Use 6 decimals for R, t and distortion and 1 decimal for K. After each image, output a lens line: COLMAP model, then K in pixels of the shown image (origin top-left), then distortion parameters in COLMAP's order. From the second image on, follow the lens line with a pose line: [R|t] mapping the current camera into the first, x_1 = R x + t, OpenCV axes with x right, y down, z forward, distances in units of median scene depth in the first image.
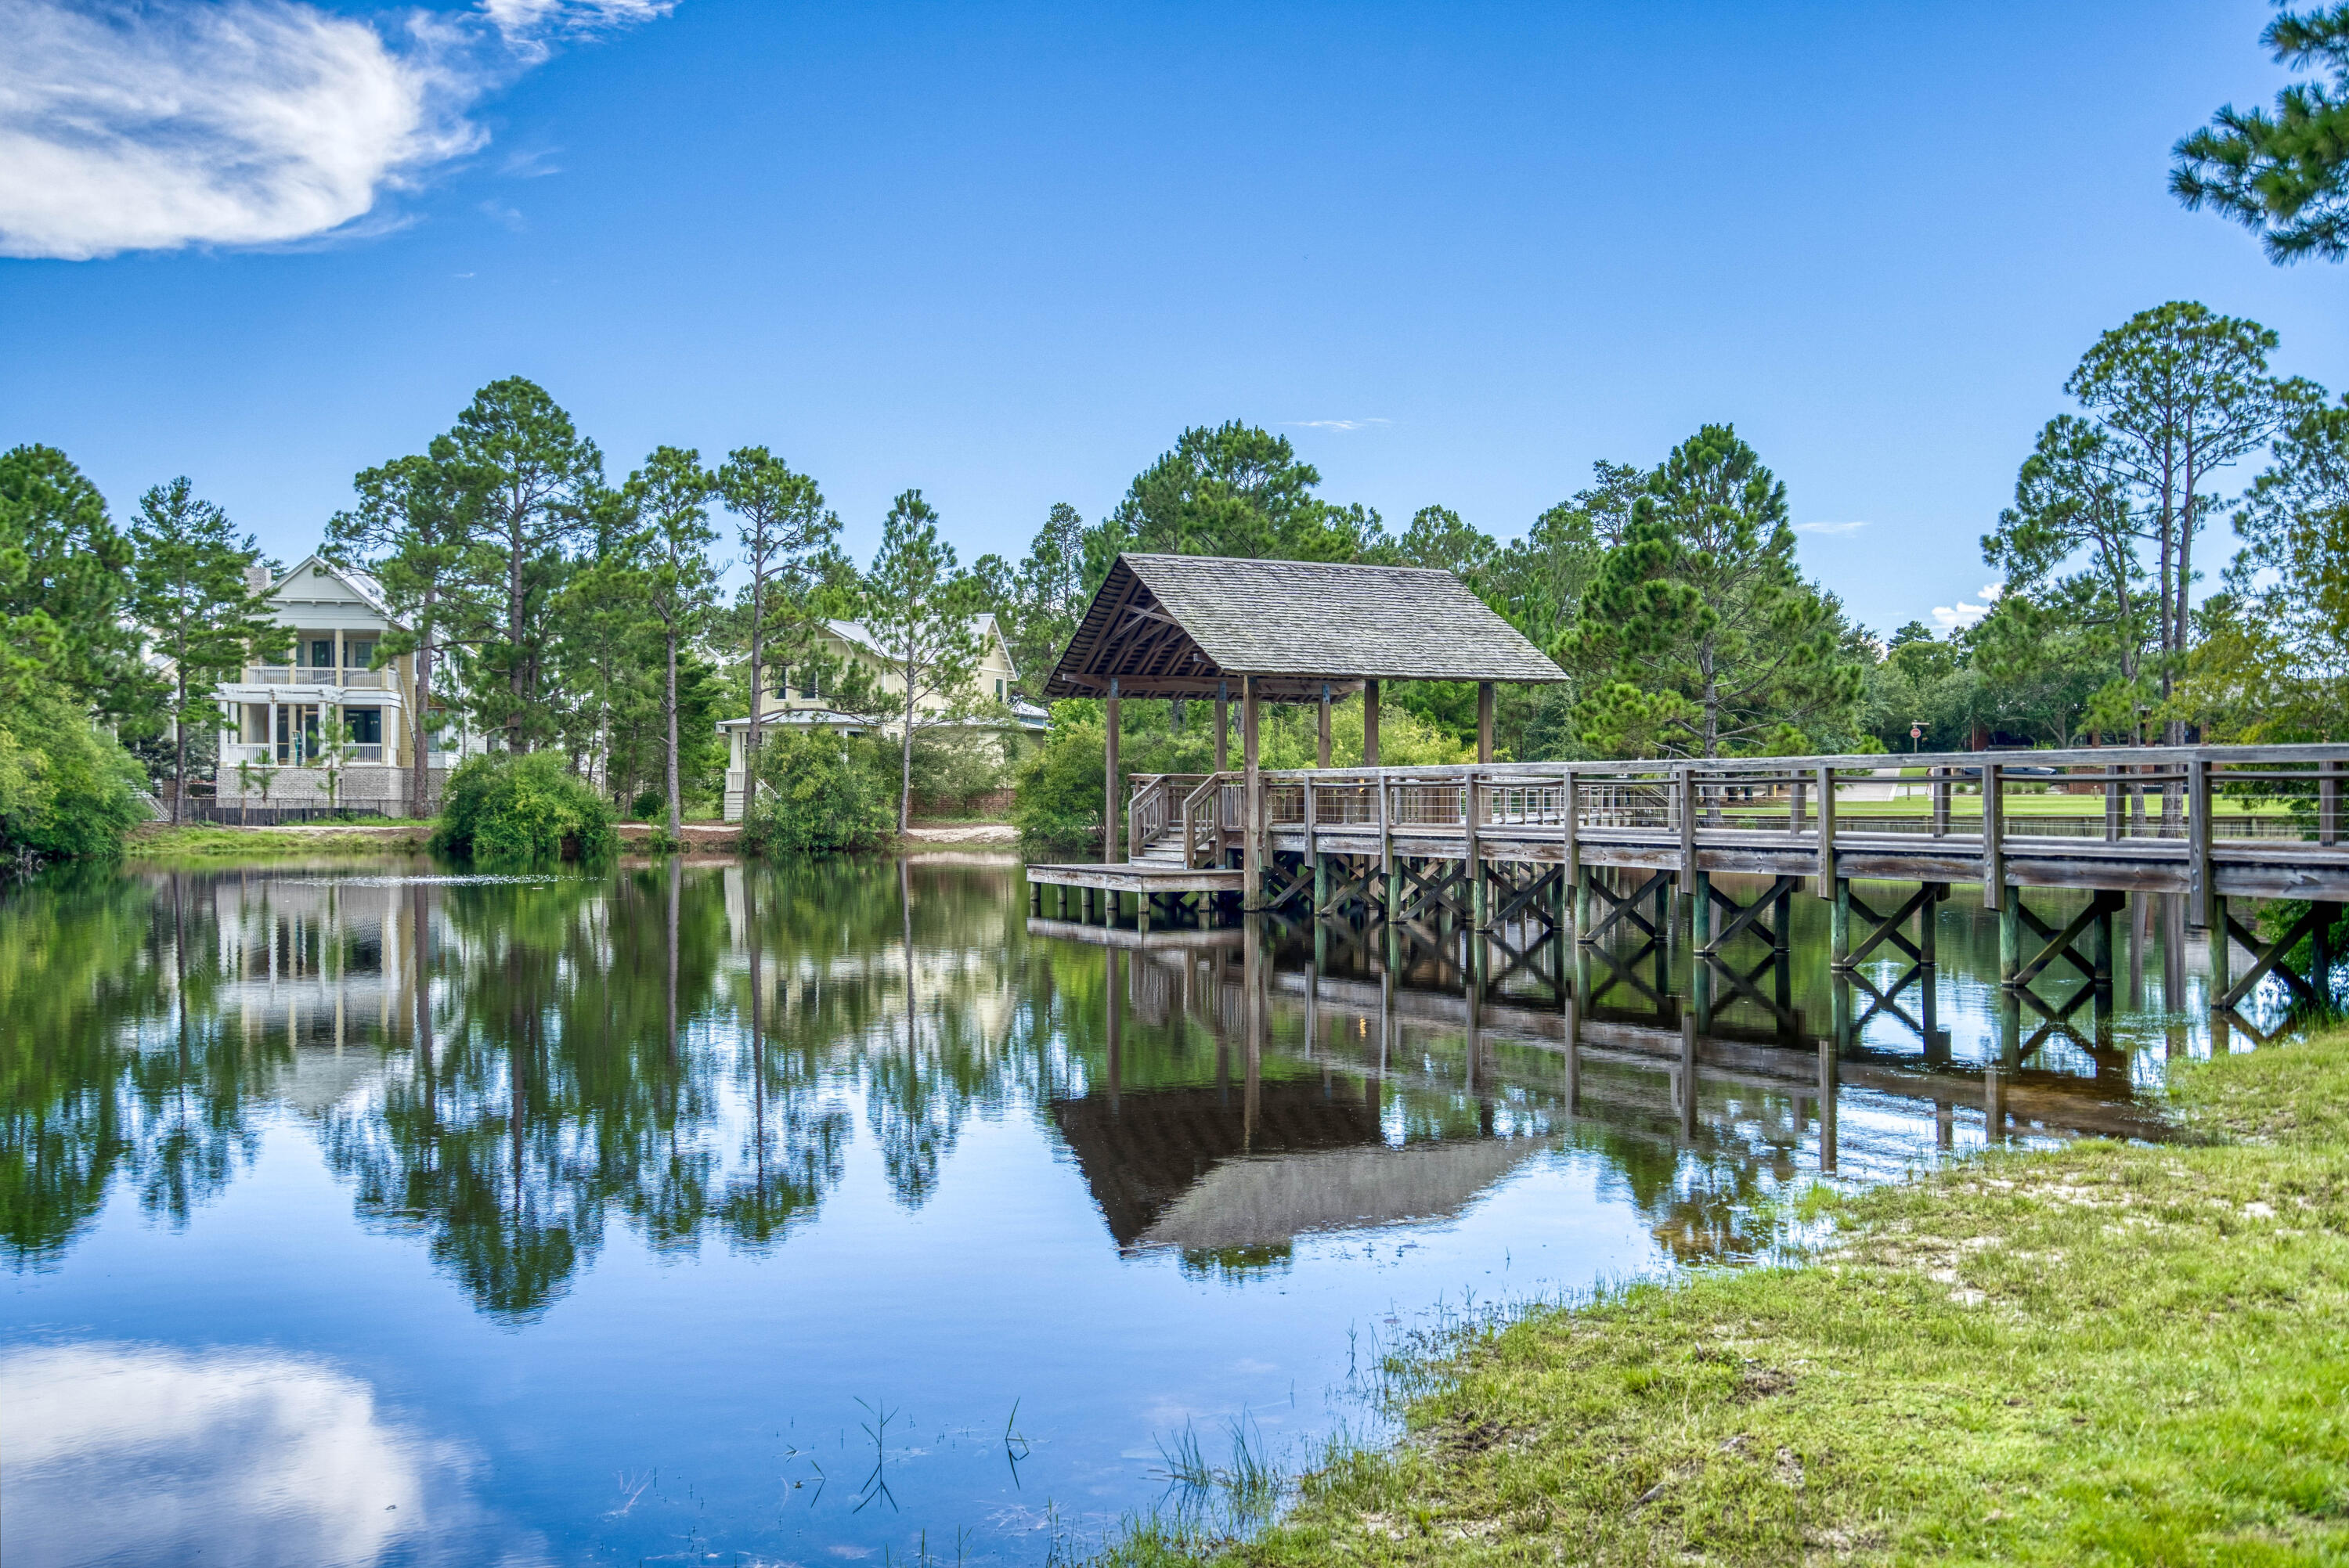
lens RADIAL K [[2258.9, 0, 1180.9], [0, 2258.9, 866.5], [0, 0, 1]] dist [0.000681, 0.000000]
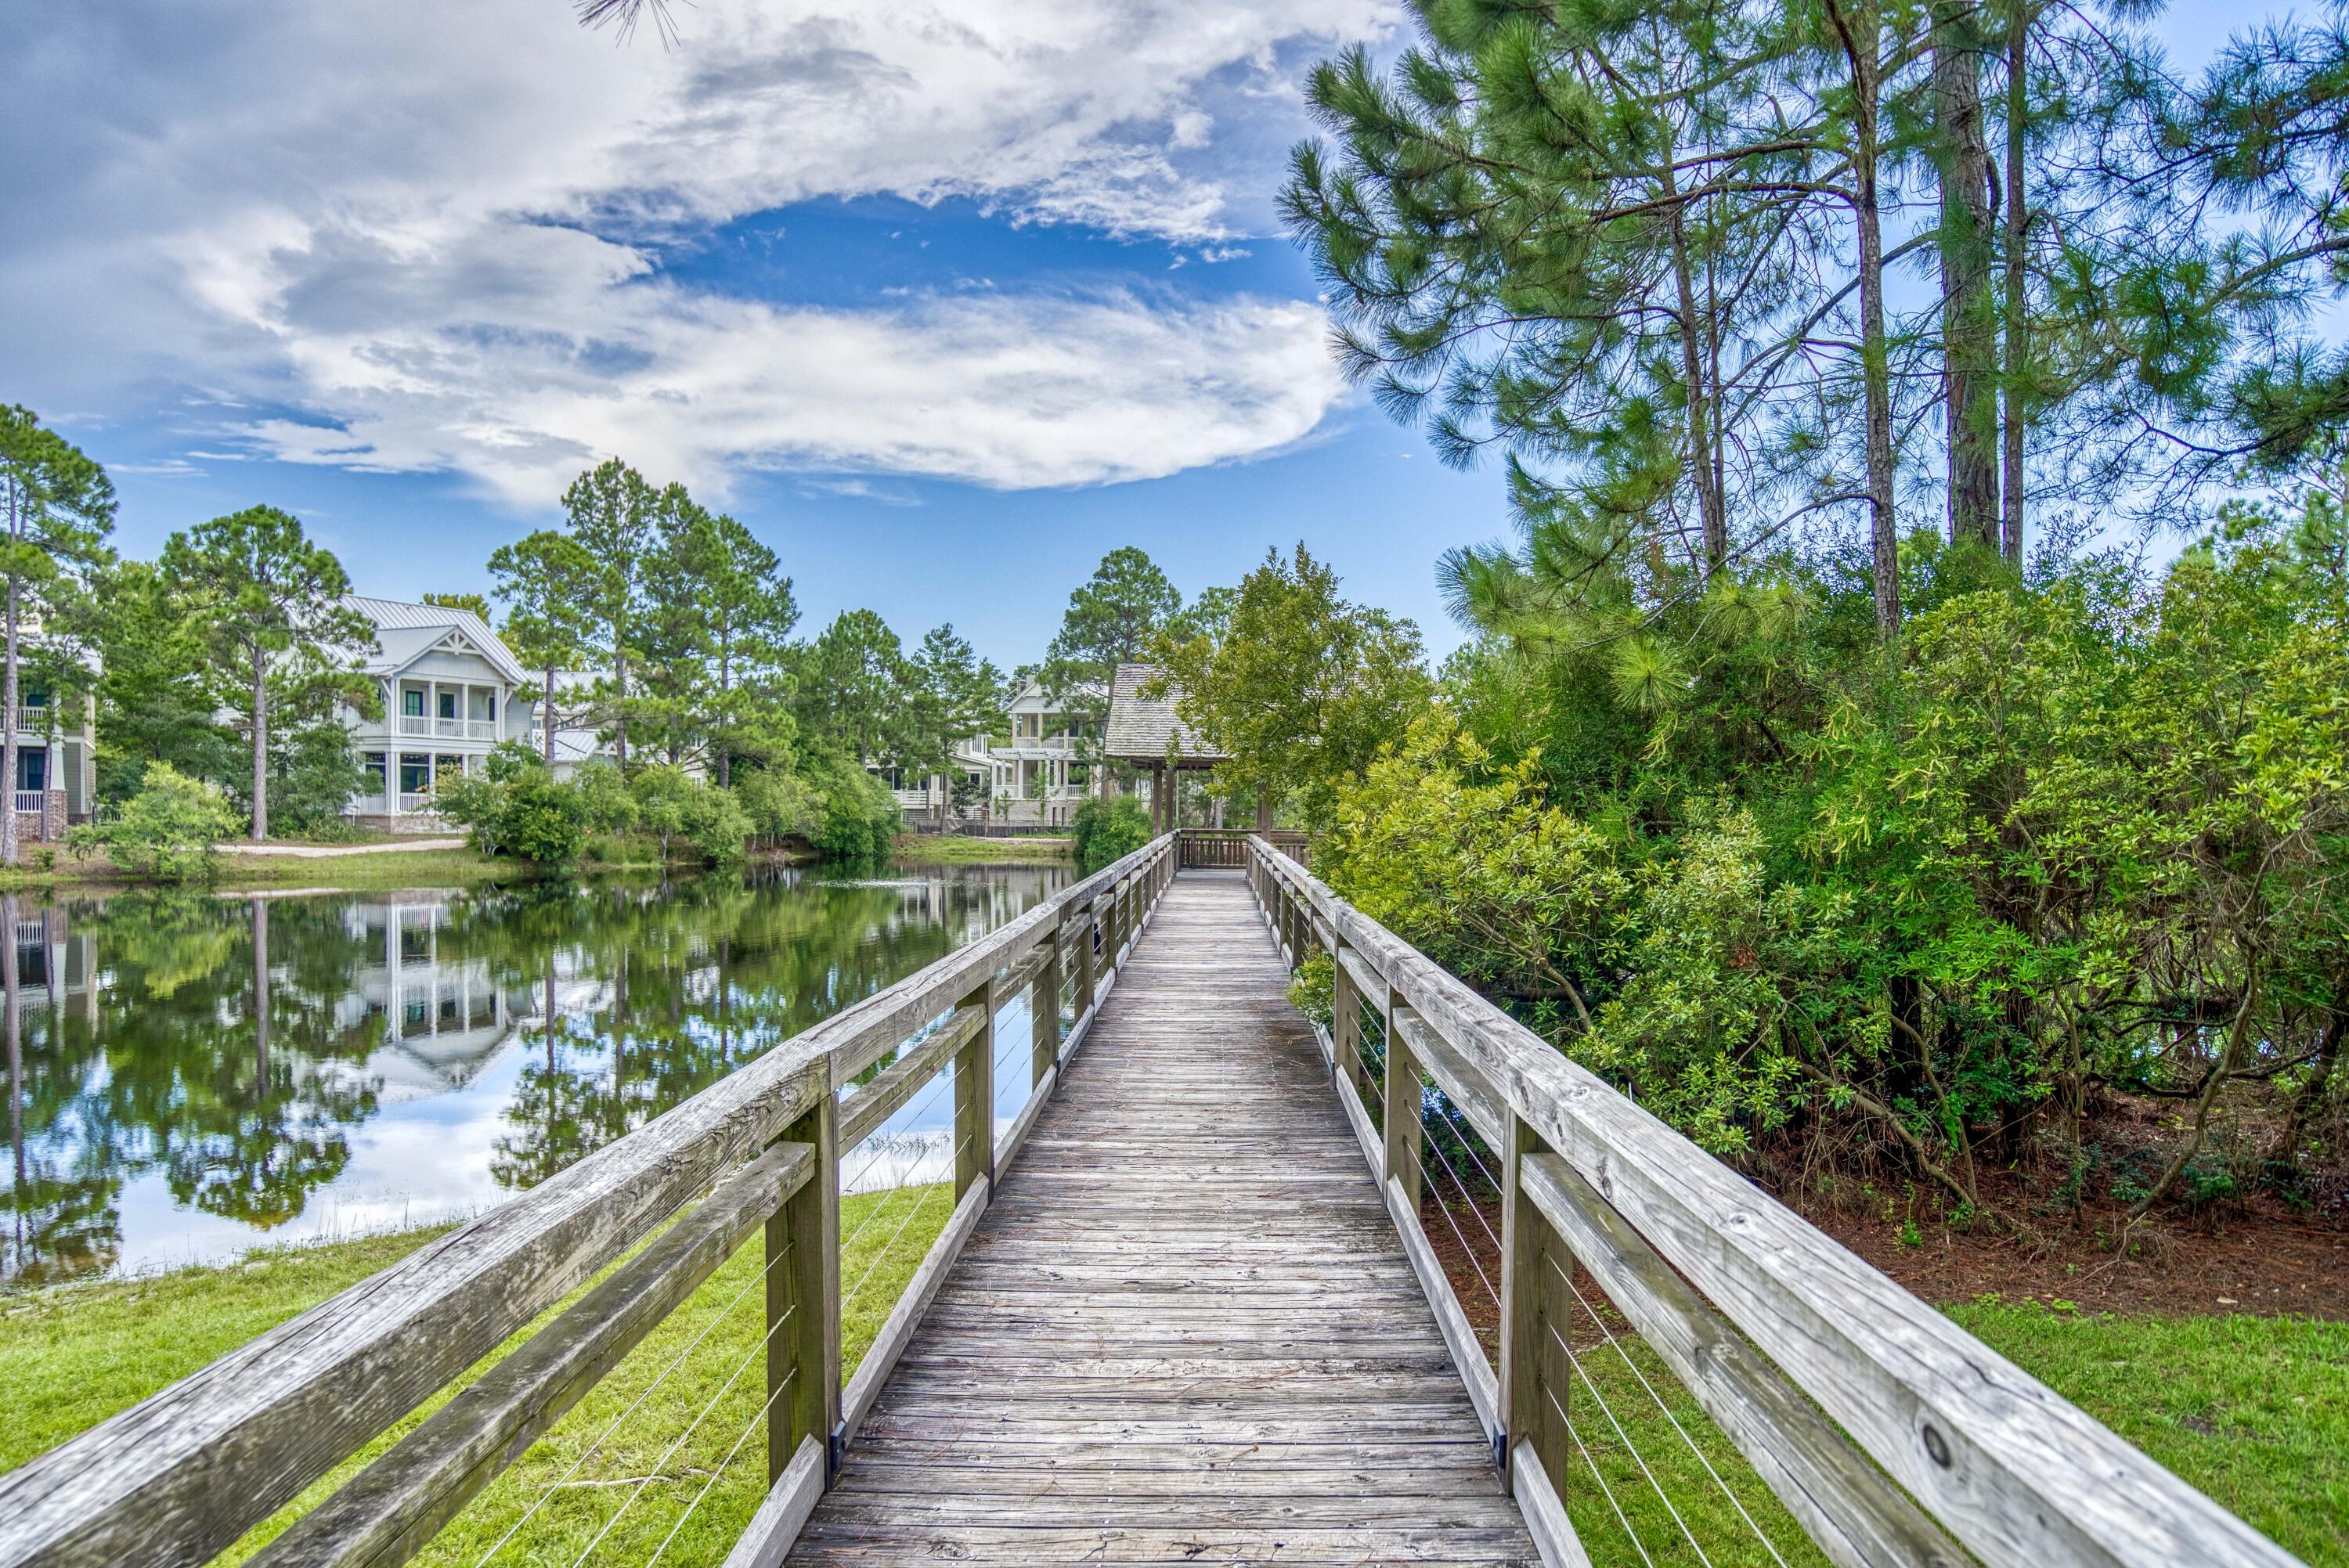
lens RADIAL K [[1580.6, 0, 1179.3], [0, 1580.6, 791.1], [0, 0, 1]] dist [-0.005483, -0.000990]
pose [[0.892653, 0.008181, -0.450670, 0.256271], [-0.026061, 0.999099, -0.033484, -0.021923], [0.449990, 0.041635, 0.892062, 0.114591]]
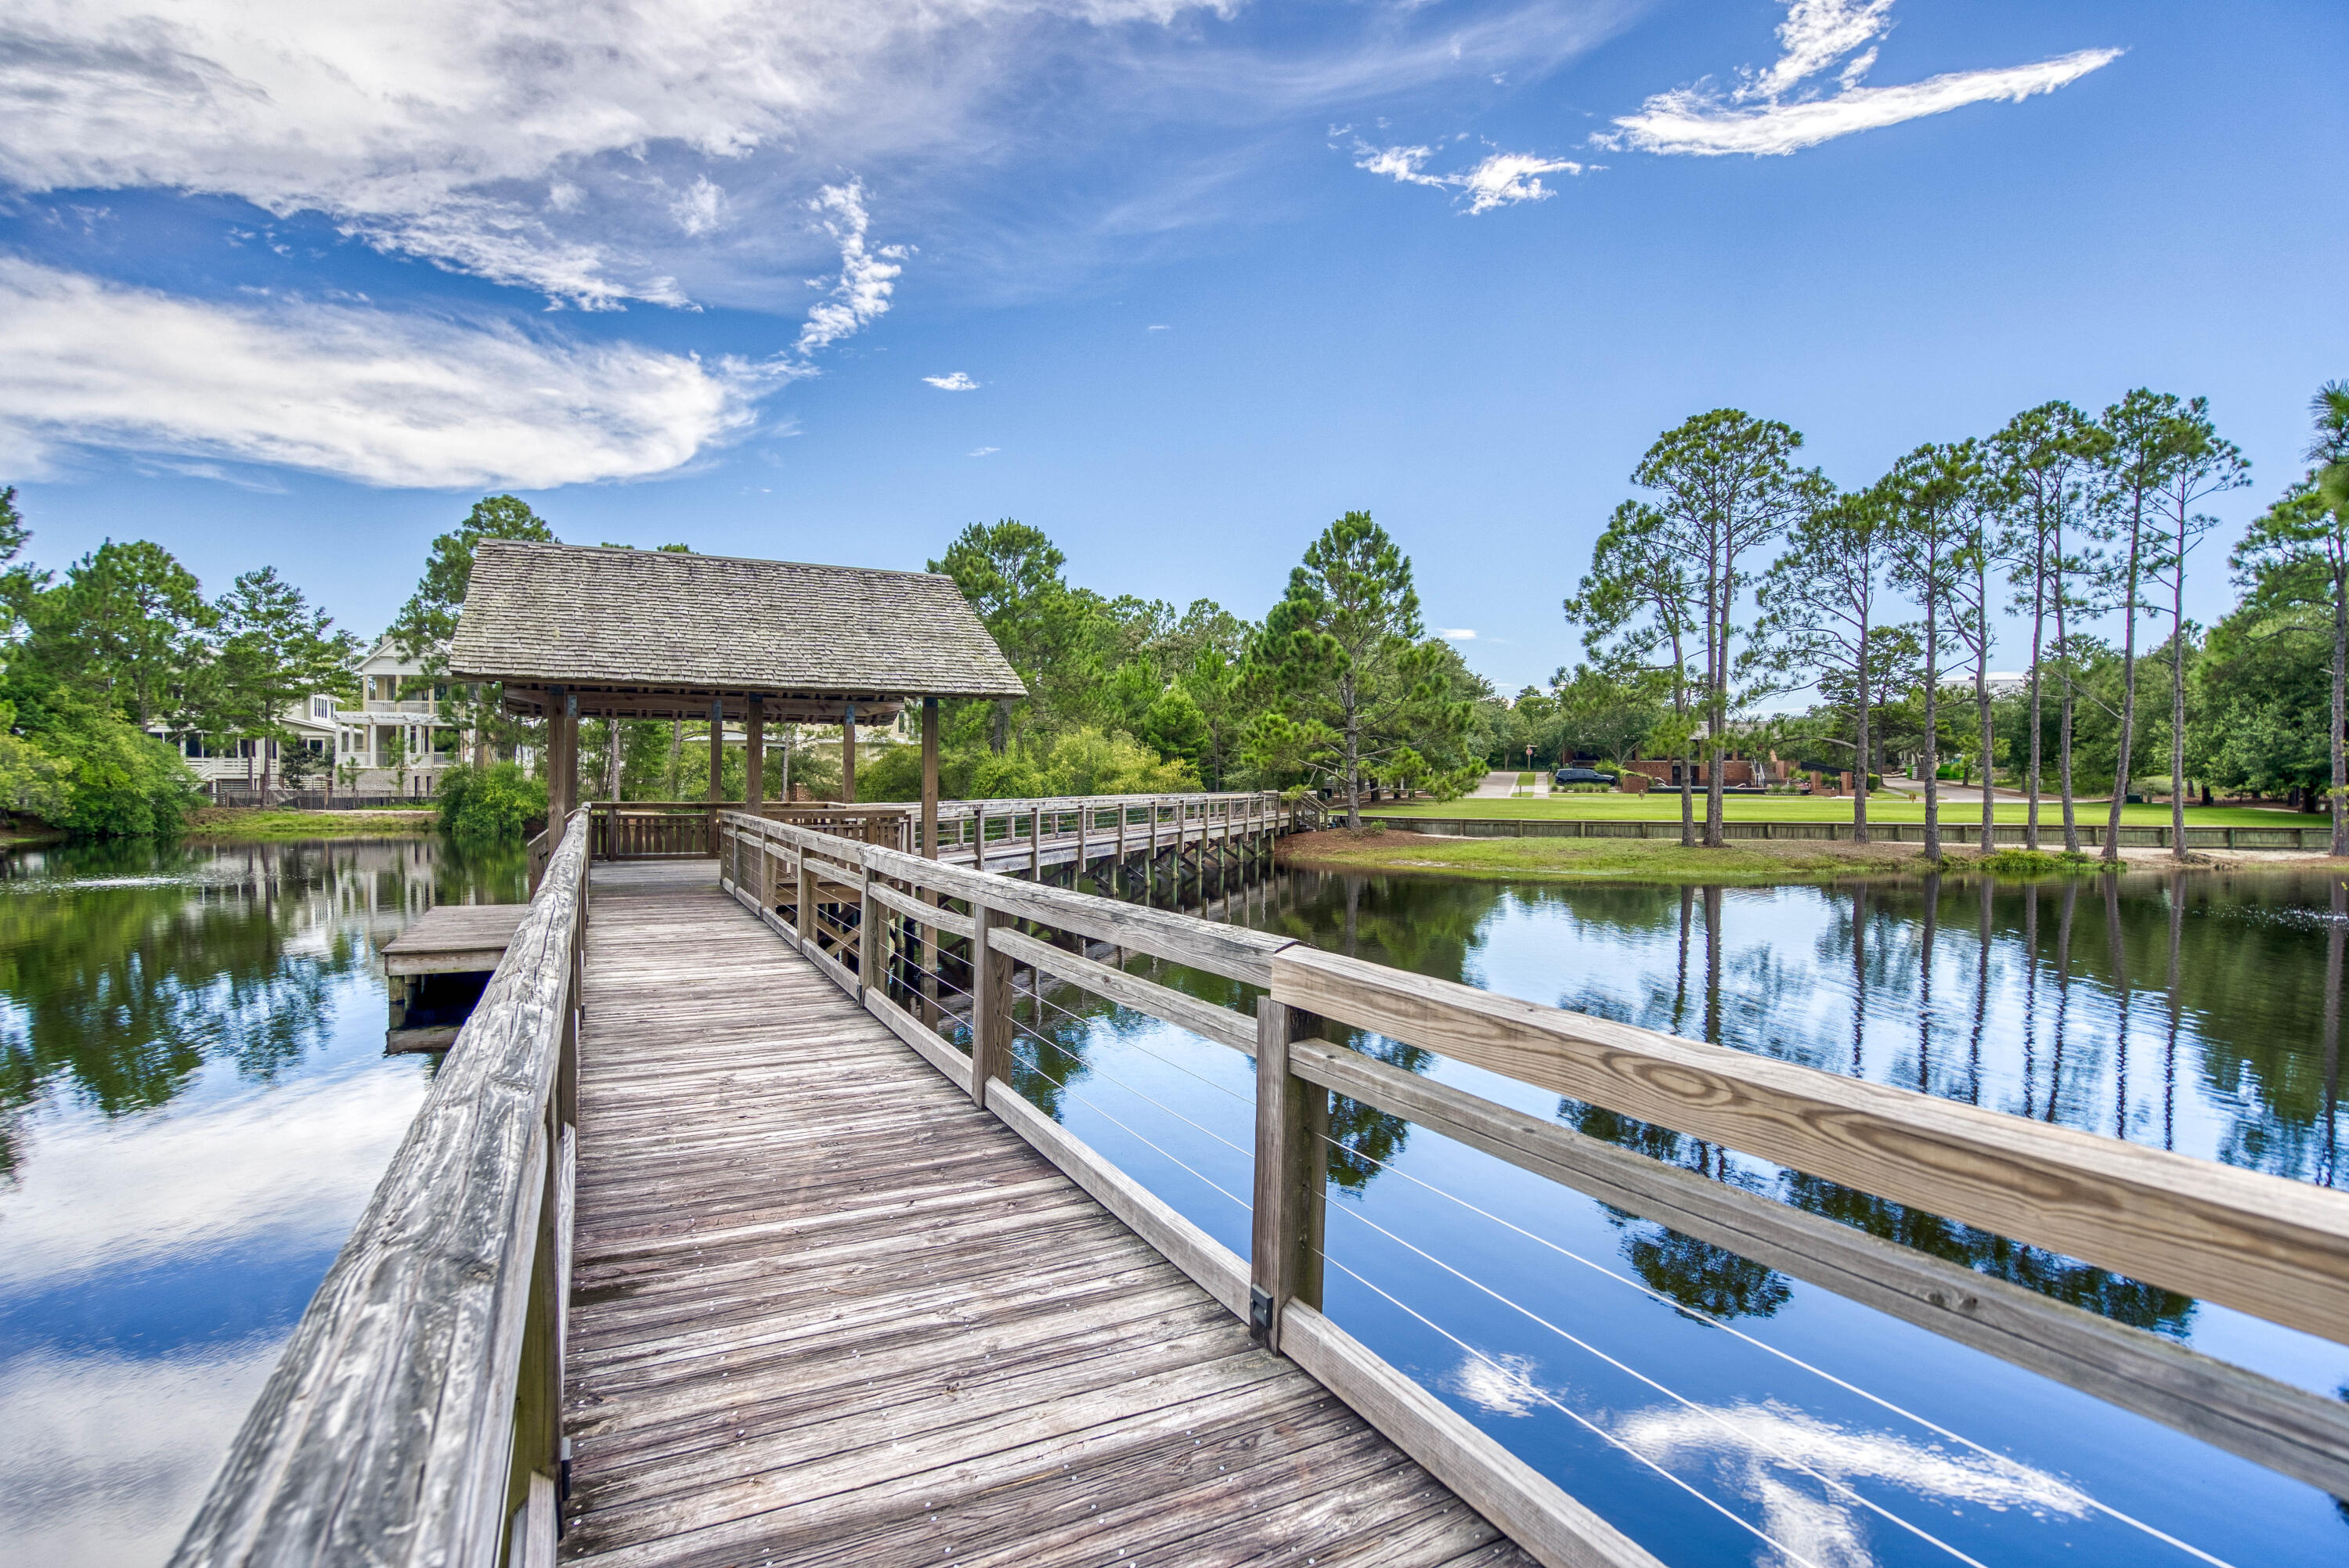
lens RADIAL K [[1166.8, 0, 1179.5], [0, 1166.8, 781.5], [0, 0, 1]] dist [-0.002959, 0.004376]
pose [[0.999789, 0.007786, 0.018994, 0.128099], [-0.007258, 0.999590, -0.027707, -0.025507], [-0.019202, 0.027564, 0.999436, 0.357180]]
